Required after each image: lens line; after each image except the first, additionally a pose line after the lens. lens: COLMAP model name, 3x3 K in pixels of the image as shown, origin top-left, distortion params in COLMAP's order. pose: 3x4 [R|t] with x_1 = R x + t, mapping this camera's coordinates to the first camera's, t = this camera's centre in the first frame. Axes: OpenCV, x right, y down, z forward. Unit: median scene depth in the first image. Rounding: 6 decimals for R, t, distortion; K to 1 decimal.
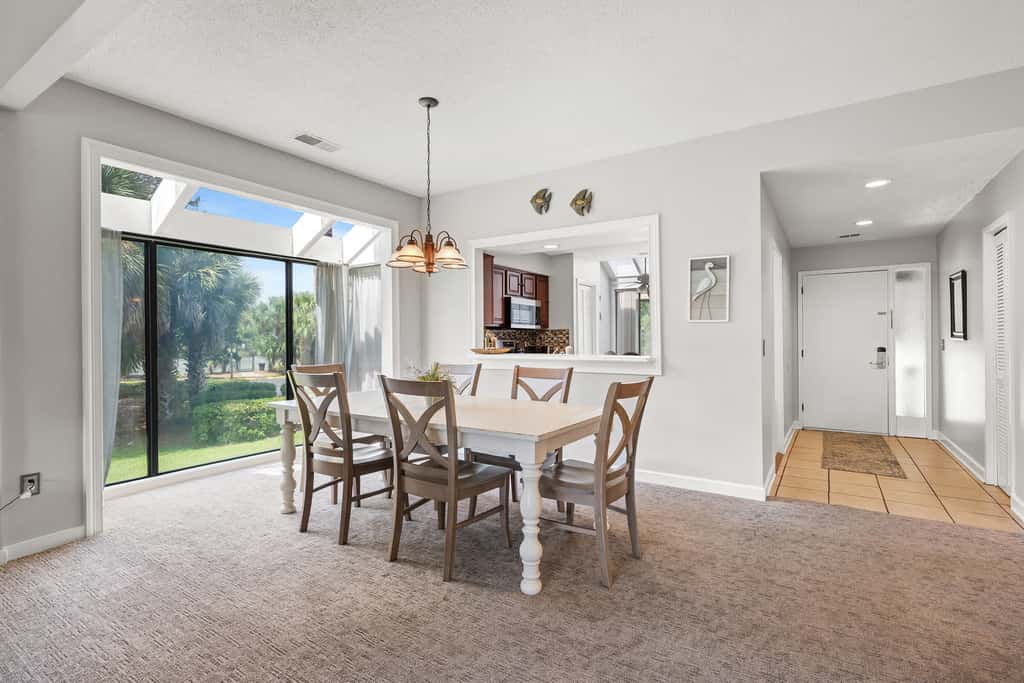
lens RADIAL K [[493.5, 0, 512.6], [0, 493.5, 339.9], [0, 0, 1]] dist [-0.001794, -0.000194]
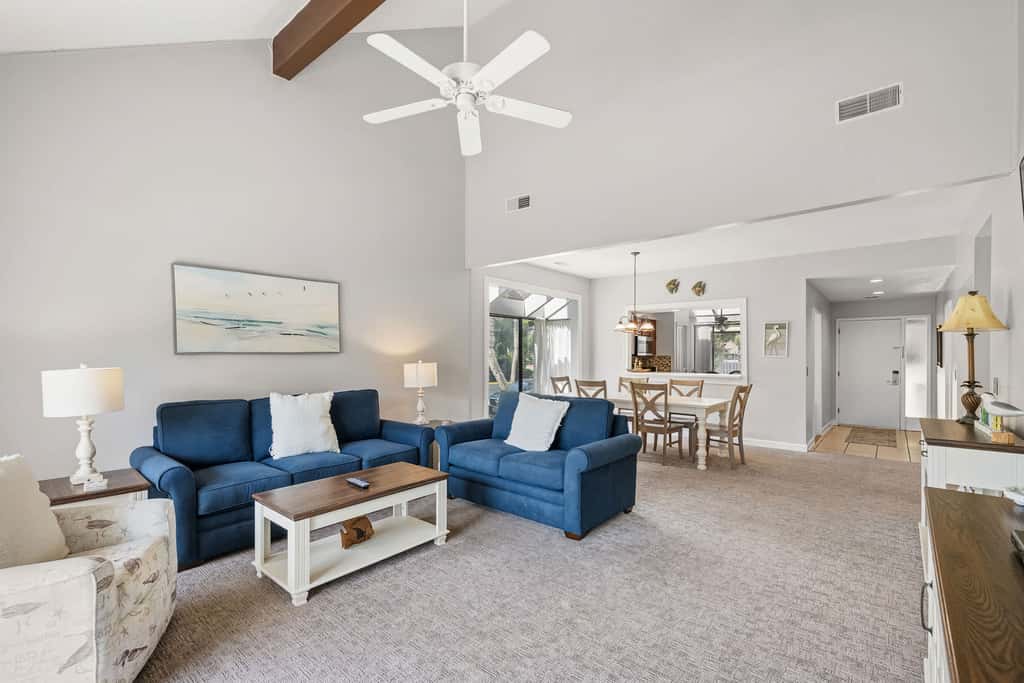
lens RADIAL K [[452.9, 0, 501.3], [0, 452.9, 359.7], [0, 0, 1]] dist [0.001151, 0.000135]
pose [[0.990513, 0.008686, -0.137144, -0.341313], [-0.007743, 0.999943, 0.007408, -0.026309], [0.137200, -0.006276, 0.990523, -0.726356]]
